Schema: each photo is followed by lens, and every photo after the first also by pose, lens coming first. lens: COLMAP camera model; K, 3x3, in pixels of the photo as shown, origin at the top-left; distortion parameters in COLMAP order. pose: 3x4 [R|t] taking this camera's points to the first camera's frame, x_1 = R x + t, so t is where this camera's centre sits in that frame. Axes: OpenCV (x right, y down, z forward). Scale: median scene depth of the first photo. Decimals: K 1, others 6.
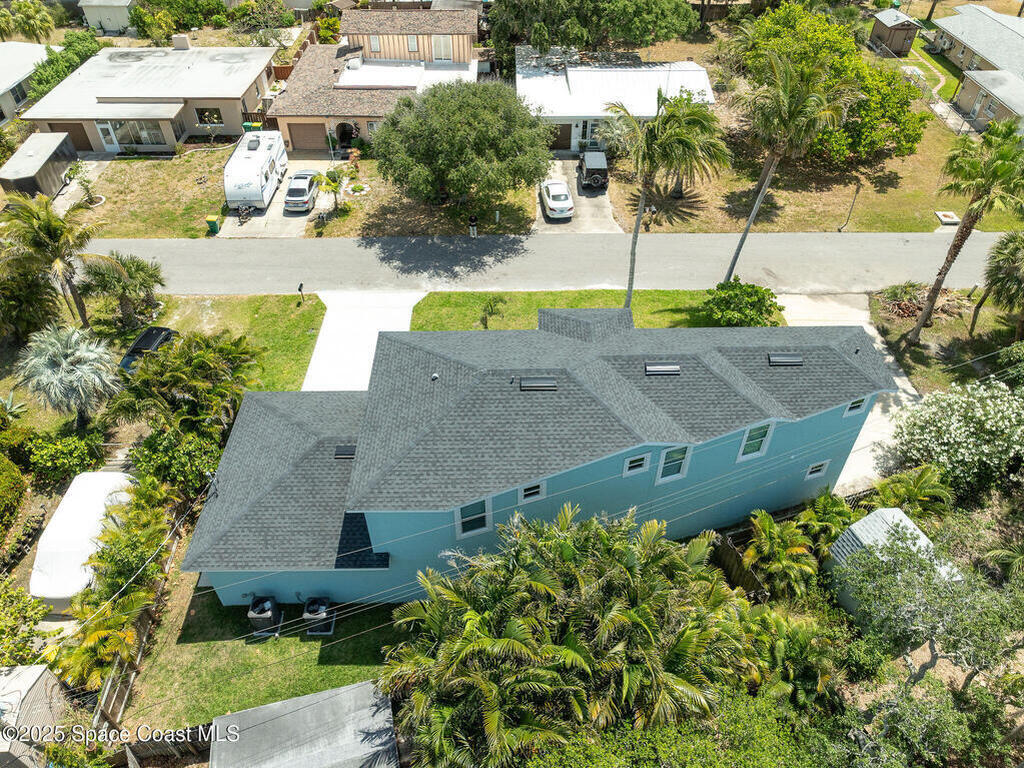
lens RADIAL K [[714.3, 0, 511.6], [0, 714.3, 378.1], [0, 0, 1]] dist [-0.014911, 0.021706]
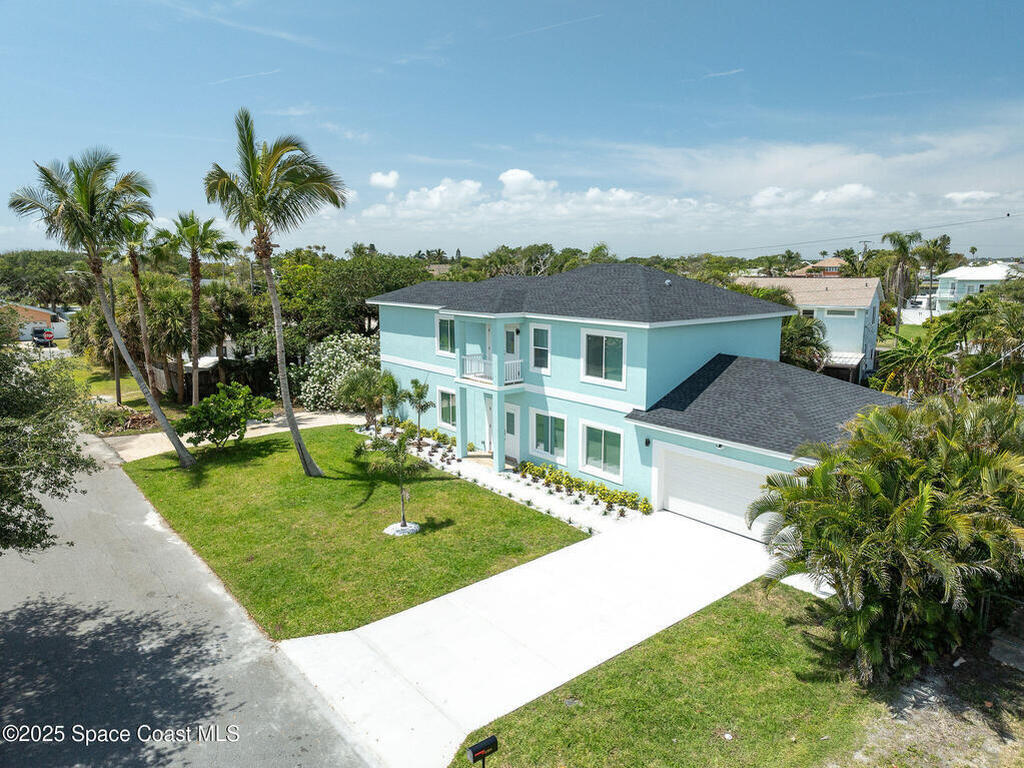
lens RADIAL K [[722.0, 0, 514.5], [0, 722.0, 371.4], [0, 0, 1]] dist [-0.004901, -0.001360]
pose [[-0.614149, -0.111272, 0.781306, -0.409360], [0.532544, 0.672198, 0.514342, -0.296440], [-0.582424, 0.731962, -0.353573, 0.786400]]
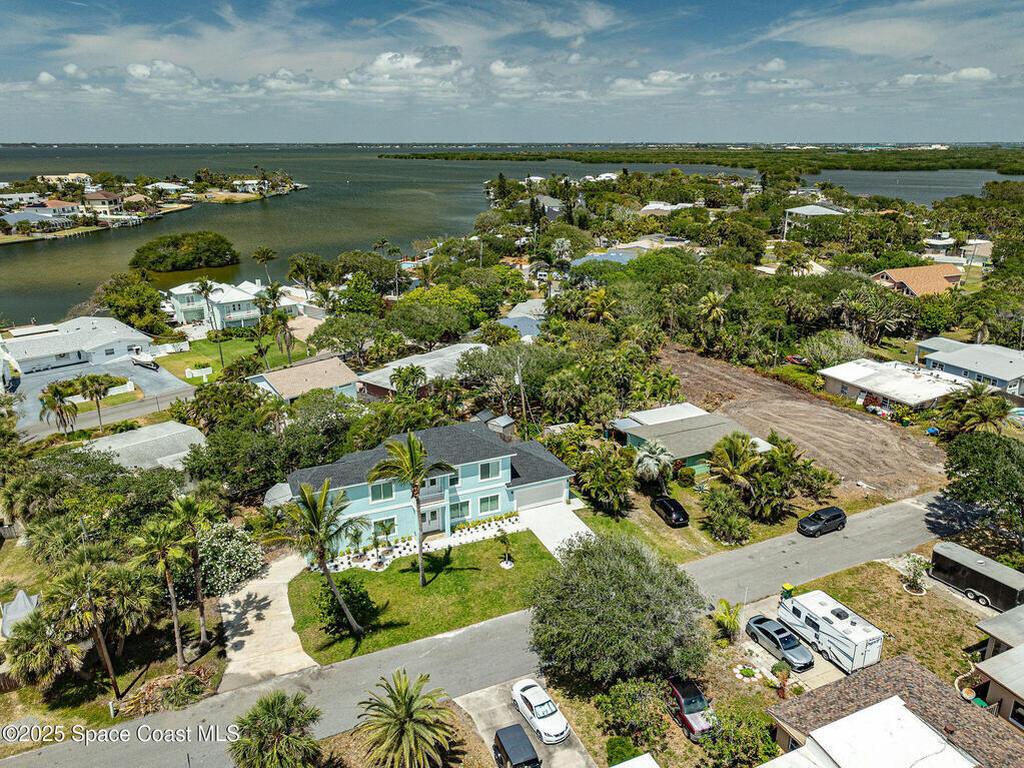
lens RADIAL K [[714.3, 0, 511.6], [0, 714.3, 378.1], [0, 0, 1]] dist [-0.014911, 0.021706]
pose [[-0.913570, 0.130722, -0.385099, 0.364370], [-0.269806, 0.513707, 0.814438, -1.123616], [0.304293, 0.847949, -0.434038, 0.984438]]
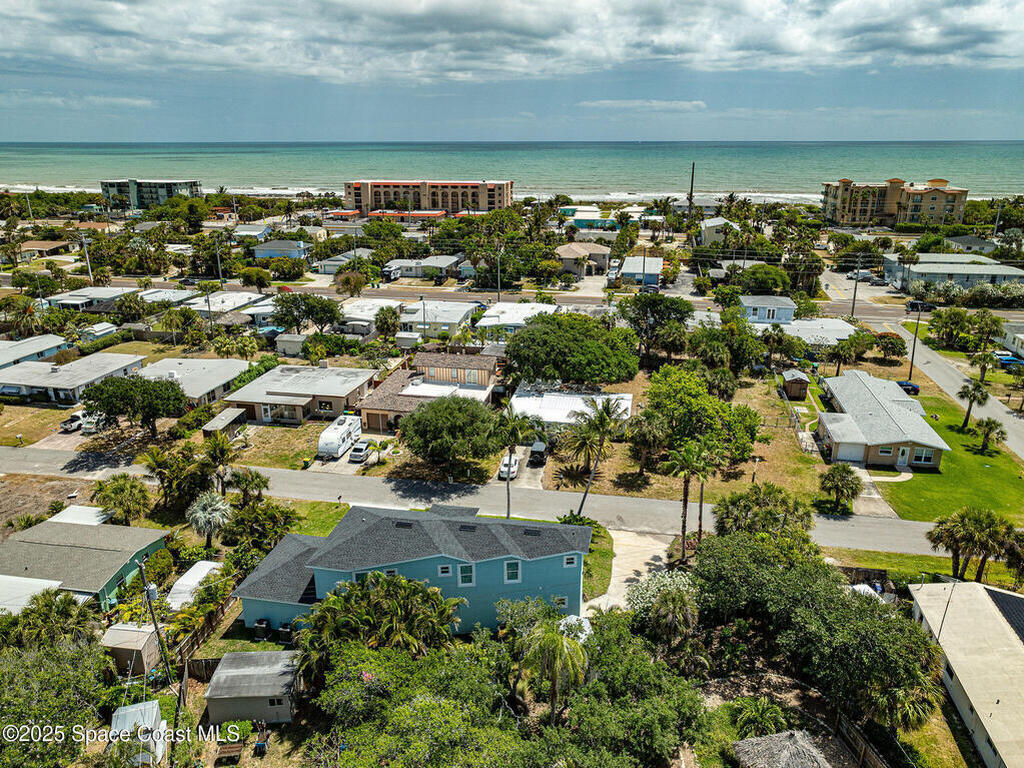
lens RADIAL K [[714.3, 0, 511.6], [0, 714.3, 378.1], [0, 0, 1]] dist [-0.014911, 0.021706]
pose [[0.980159, 0.058688, -0.189324, 0.348149], [-0.131065, 0.908437, -0.396943, 0.198208], [0.148693, 0.413881, 0.898105, -0.510916]]
